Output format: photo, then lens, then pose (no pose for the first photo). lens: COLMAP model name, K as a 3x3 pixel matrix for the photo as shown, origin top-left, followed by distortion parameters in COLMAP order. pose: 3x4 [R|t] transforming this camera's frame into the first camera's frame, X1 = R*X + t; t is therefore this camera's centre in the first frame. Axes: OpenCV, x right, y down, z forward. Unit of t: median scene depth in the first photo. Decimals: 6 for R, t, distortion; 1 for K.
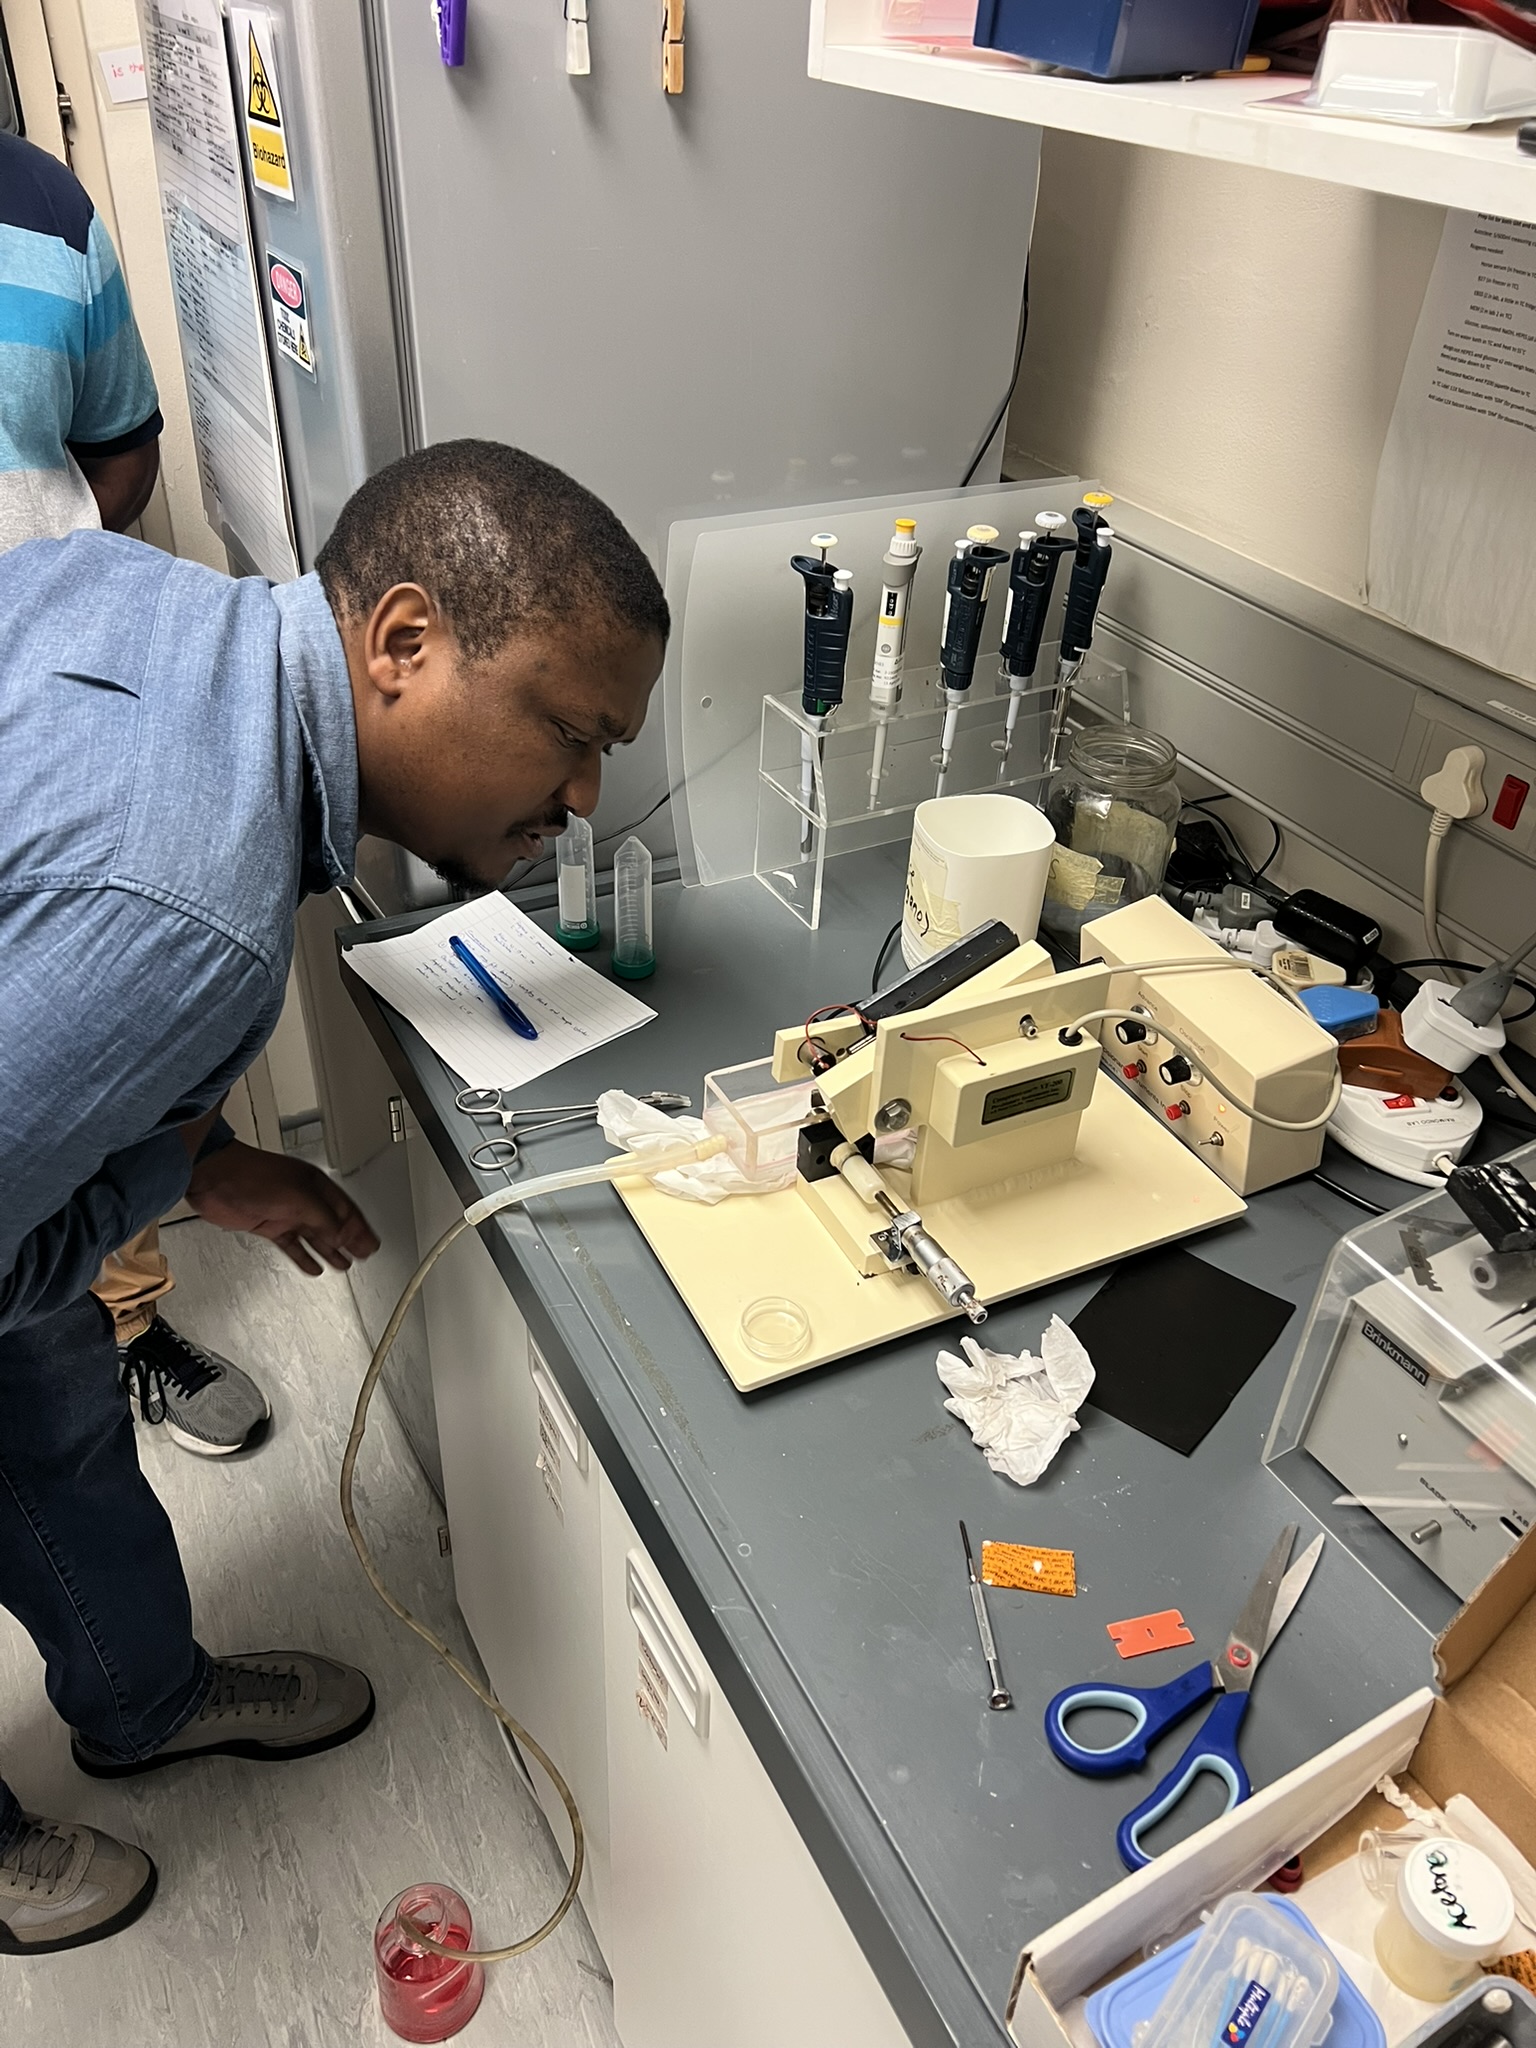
lens RADIAL K [[1542.0, 0, 767.8], [0, 1542.0, 1025.1], [0, 0, 1]] dist [0.002887, 0.000340]
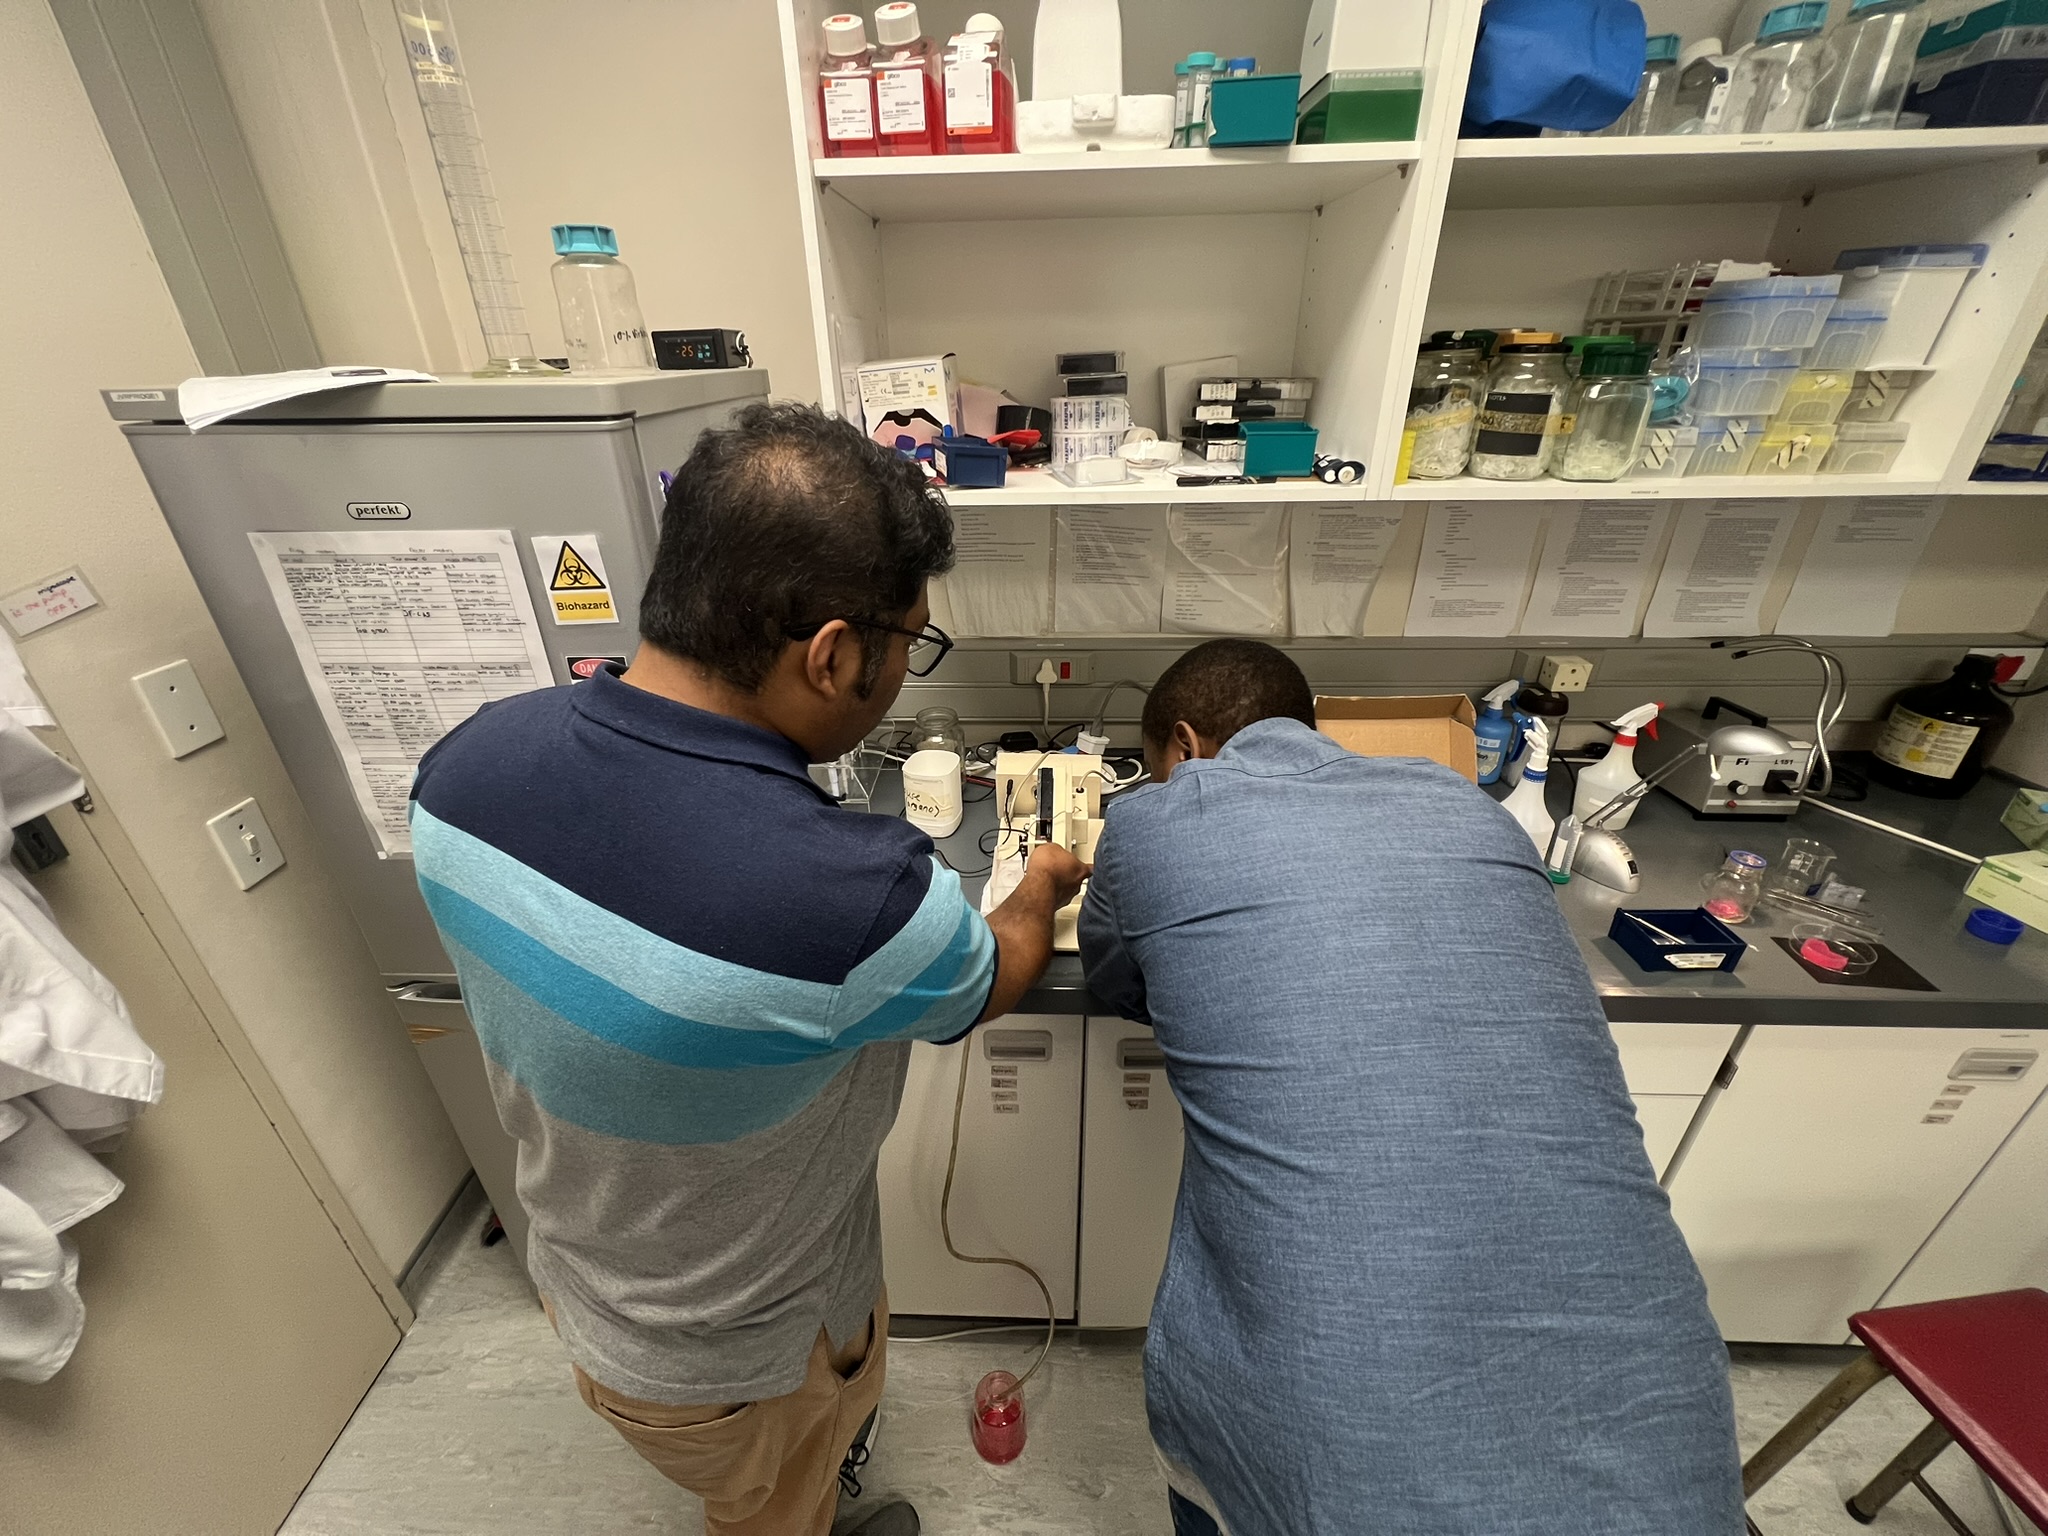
lens RADIAL K [[822.8, 0, 1020.3], [0, 822.8, 767.9], [0, 0, 1]] dist [-0.000793, -0.000032]
pose [[0.493509, -0.442545, 0.748735, -0.830786], [0.534118, 0.833625, 0.140670, -0.253949], [-0.686416, 0.330491, 0.647772, 0.085238]]
